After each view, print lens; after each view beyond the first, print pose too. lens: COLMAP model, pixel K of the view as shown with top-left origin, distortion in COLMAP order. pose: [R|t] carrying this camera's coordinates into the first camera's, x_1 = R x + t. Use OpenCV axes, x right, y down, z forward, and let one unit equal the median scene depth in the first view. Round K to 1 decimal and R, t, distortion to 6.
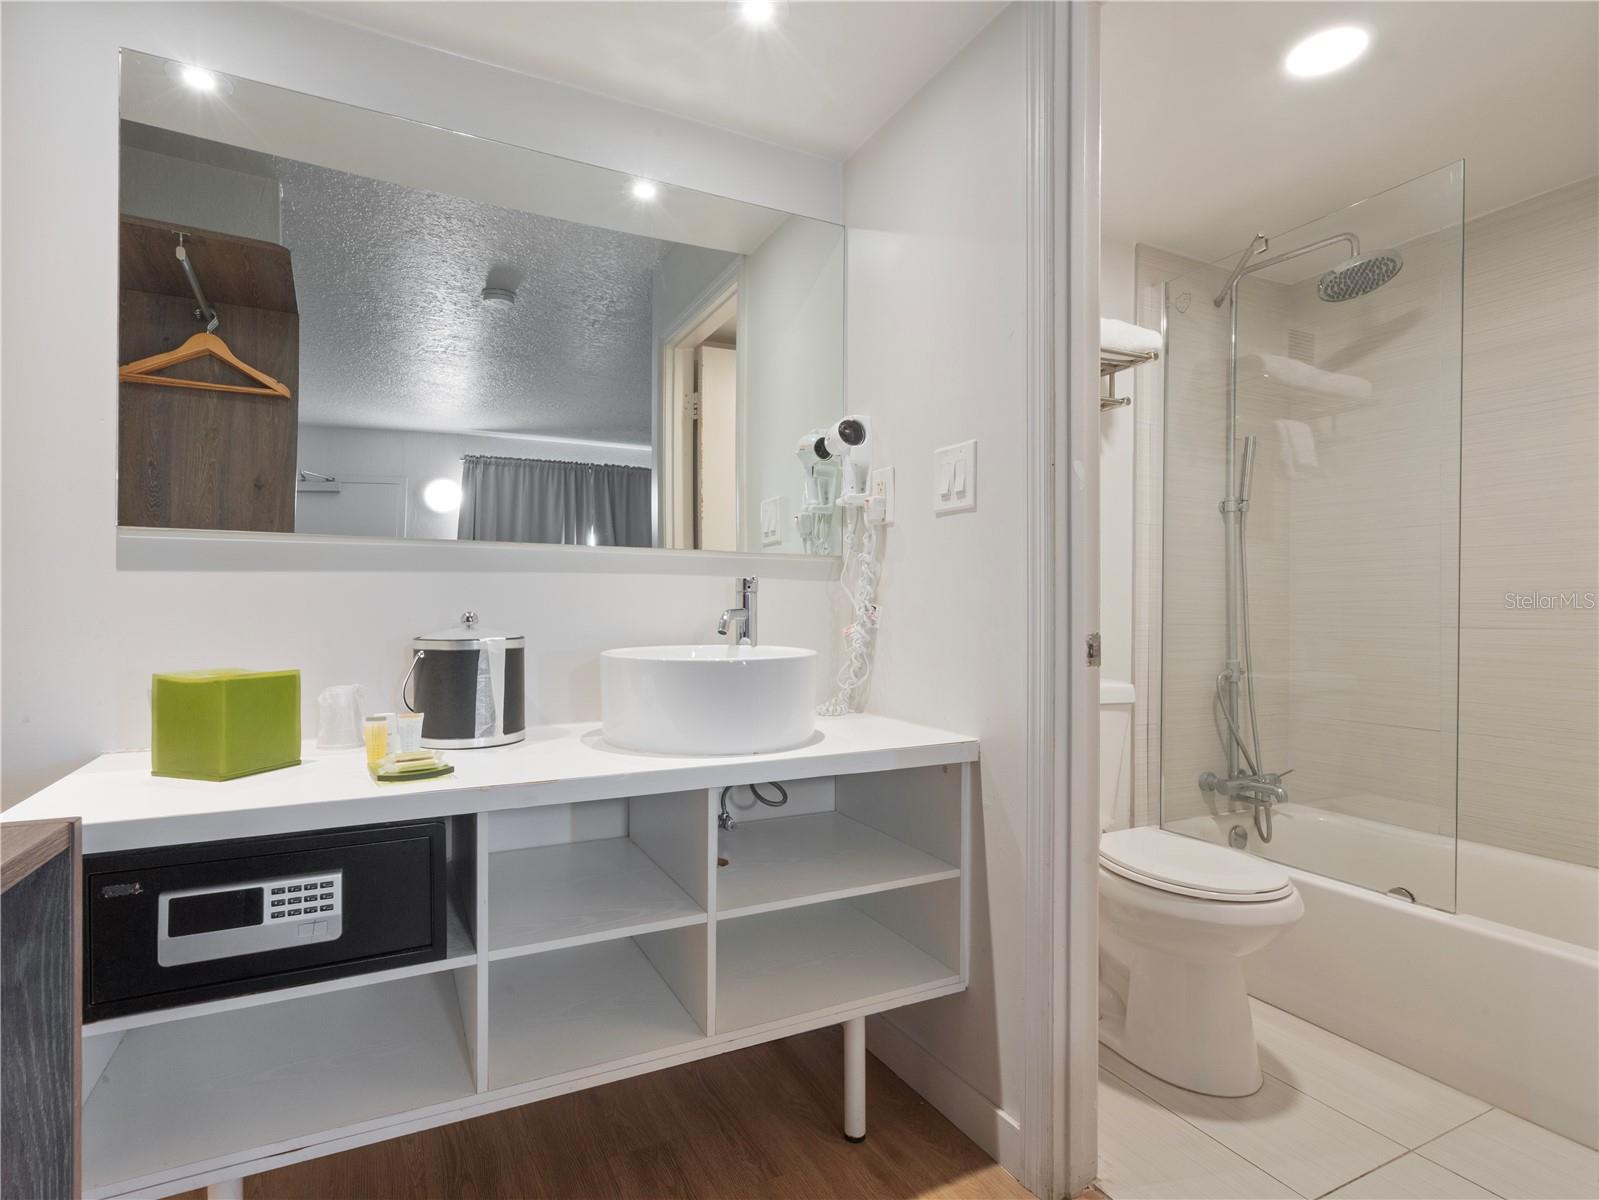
lens RADIAL K [[832.1, 0, 793.2], [0, 832.1, 606.0], [0, 0, 1]] dist [-0.000826, 0.003779]
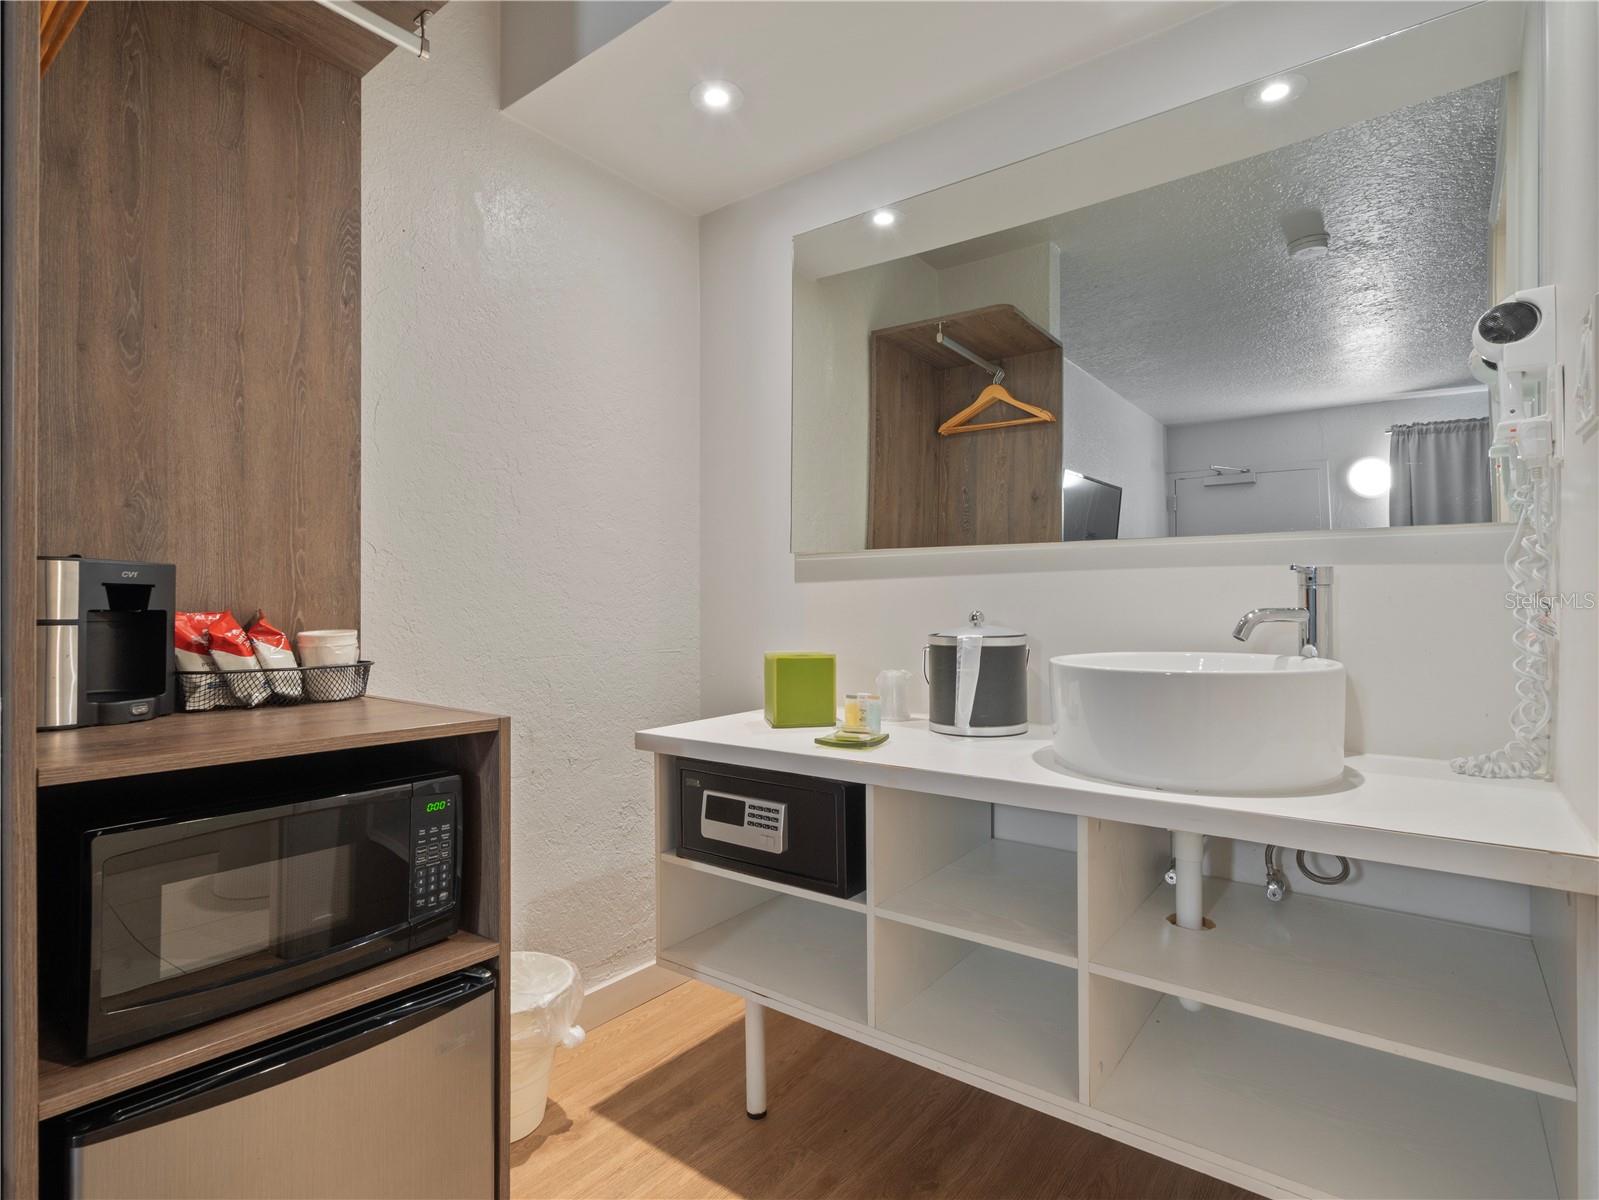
lens RADIAL K [[832.1, 0, 787.9], [0, 832.1, 591.7], [0, 0, 1]] dist [-0.000826, 0.003779]
pose [[0.433196, -0.011324, -0.901229, 0.599537], [0.006953, 0.999933, -0.009223, -0.012177], [0.901273, -0.002271, 0.433246, 0.372828]]
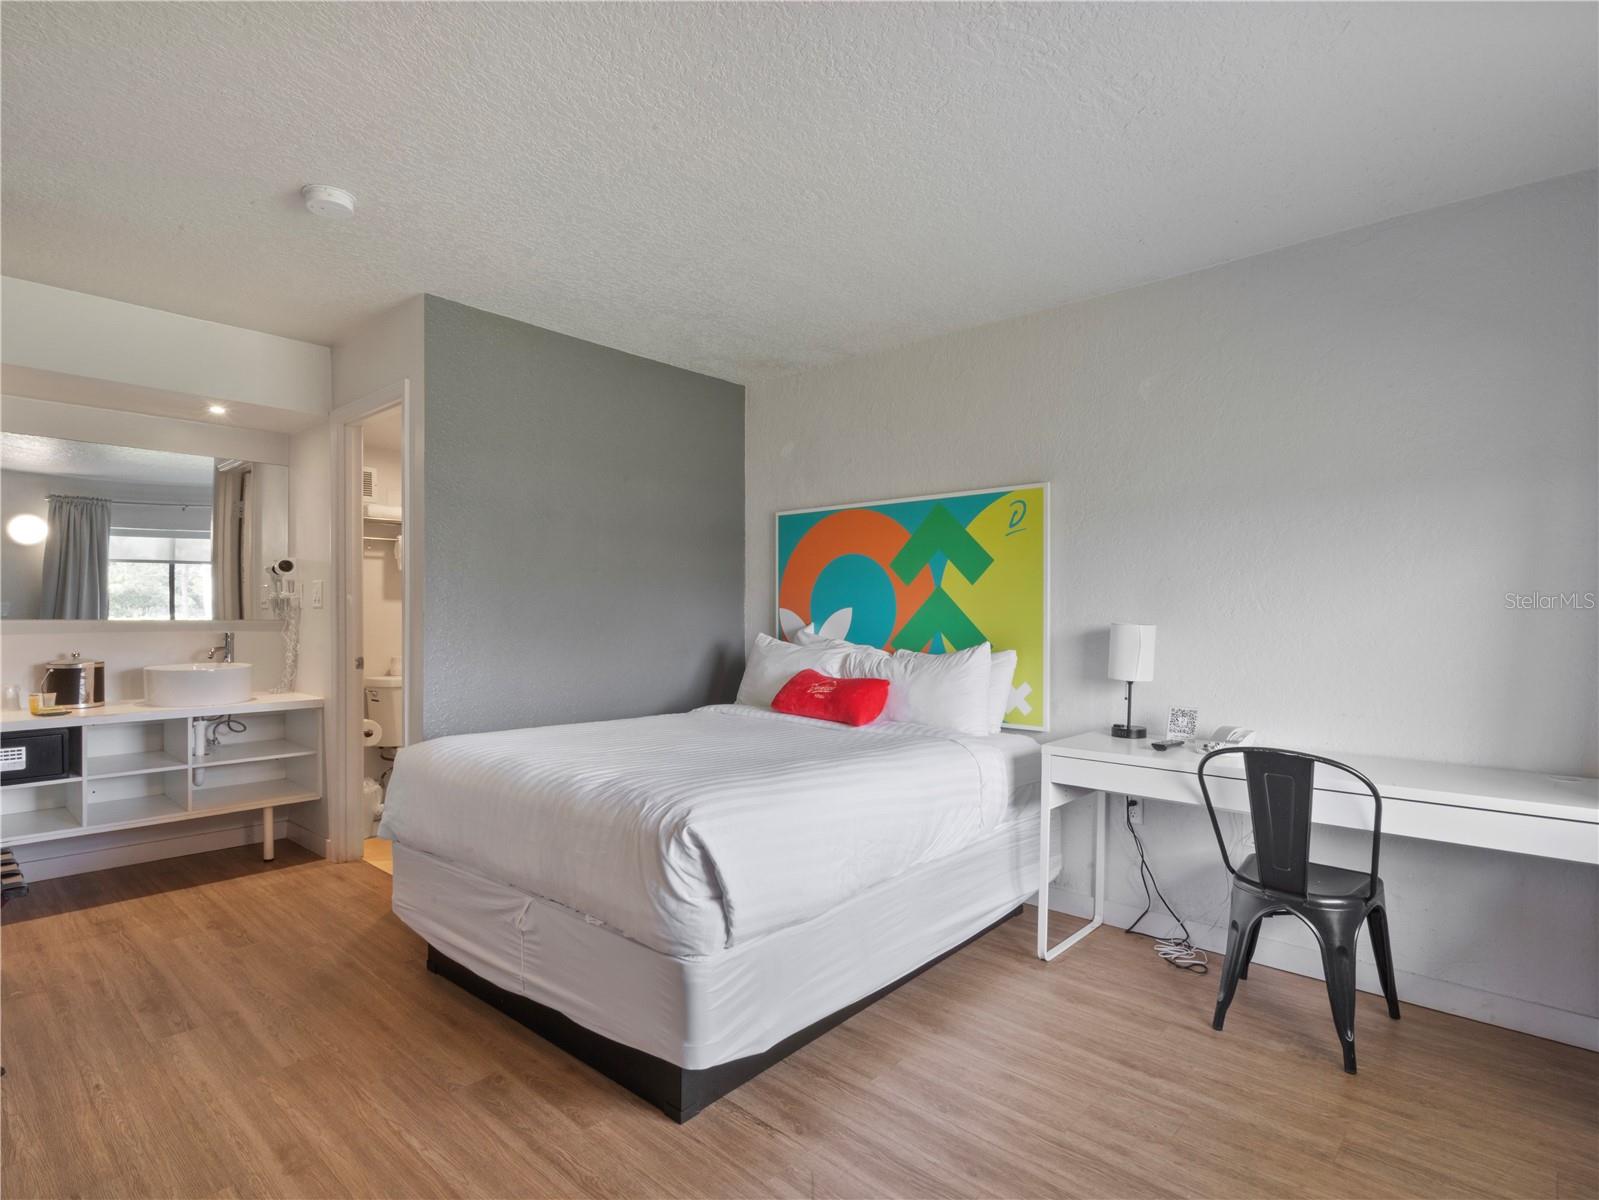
lens RADIAL K [[832.1, 0, 780.6], [0, 832.1, 618.9], [0, 0, 1]] dist [-0.000826, 0.003779]
pose [[0.938045, -0.002327, 0.346506, 0.811417], [-0.002800, 0.999894, 0.014293, -0.153229], [-0.346502, -0.014378, 0.937939, -2.317633]]
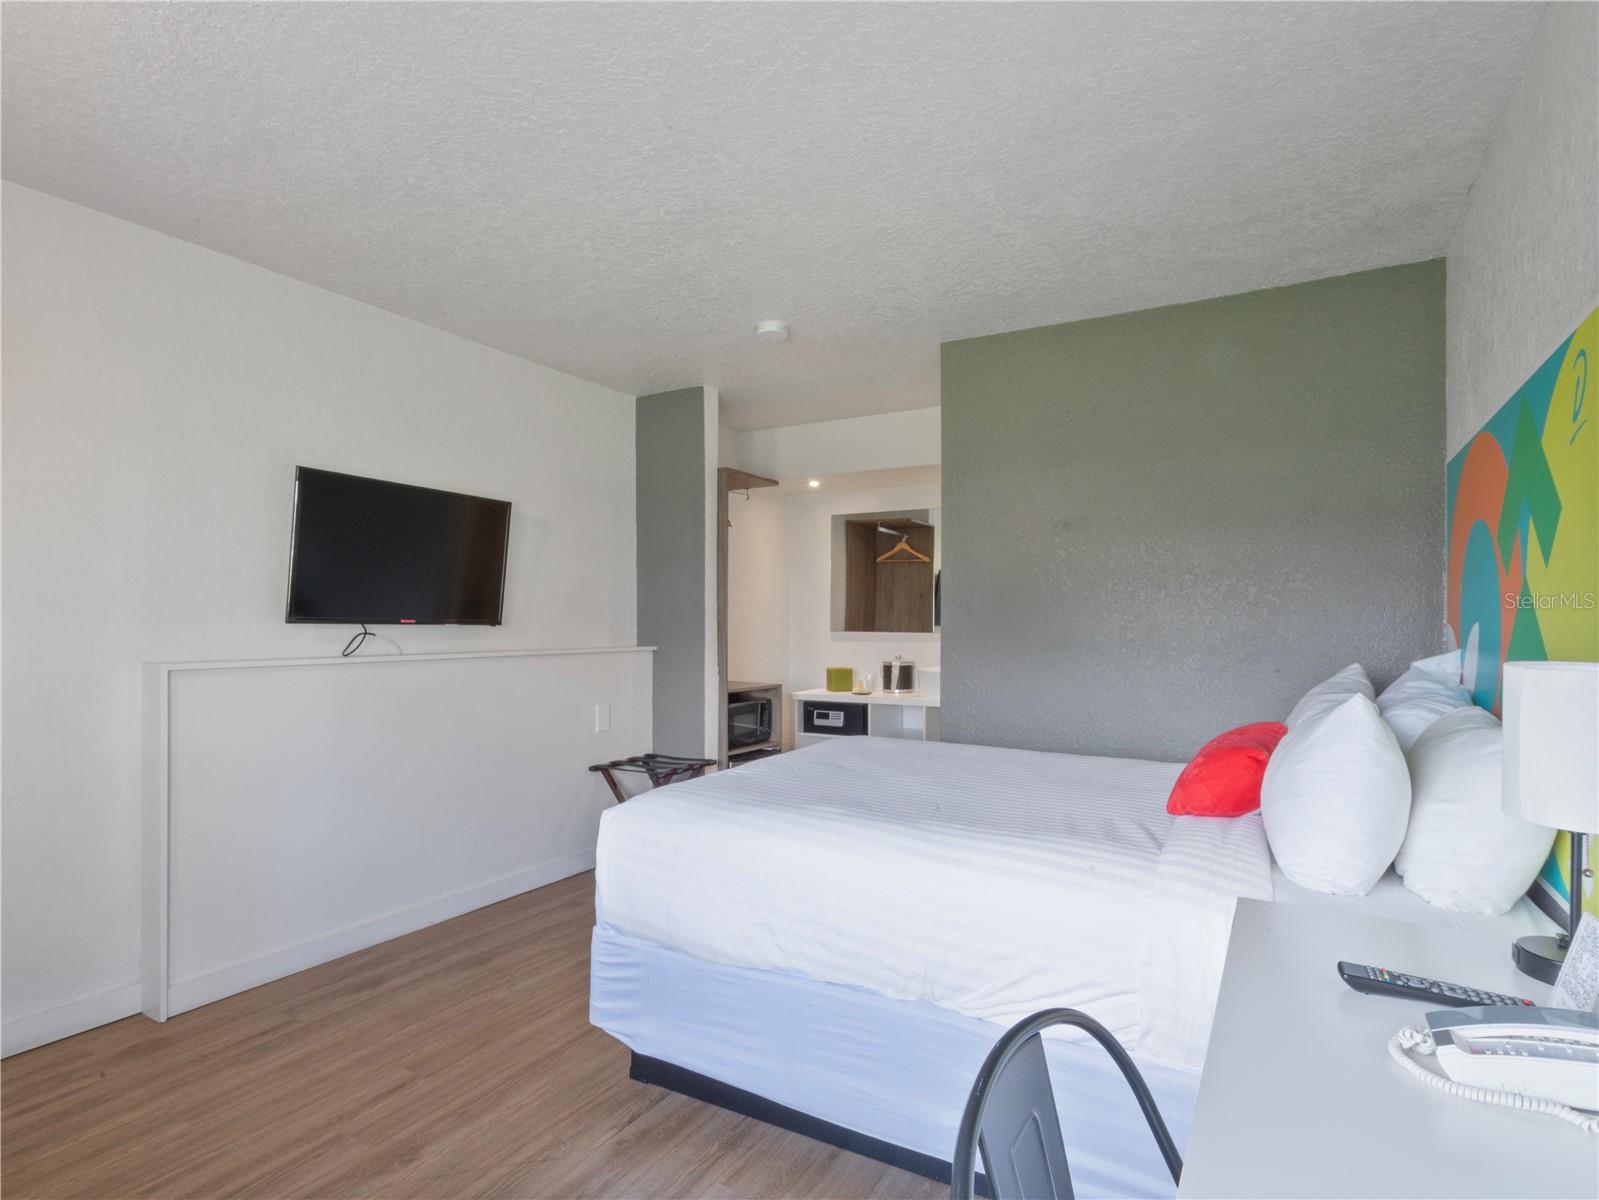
lens RADIAL K [[832.1, 0, 789.4], [0, 832.1, 613.8], [0, 0, 1]] dist [-0.000826, 0.003779]
pose [[0.530721, -0.010039, -0.847487, 2.816627], [0.003624, 0.999948, -0.009575, -0.157883], [0.847539, 0.002010, 0.530729, -1.485490]]
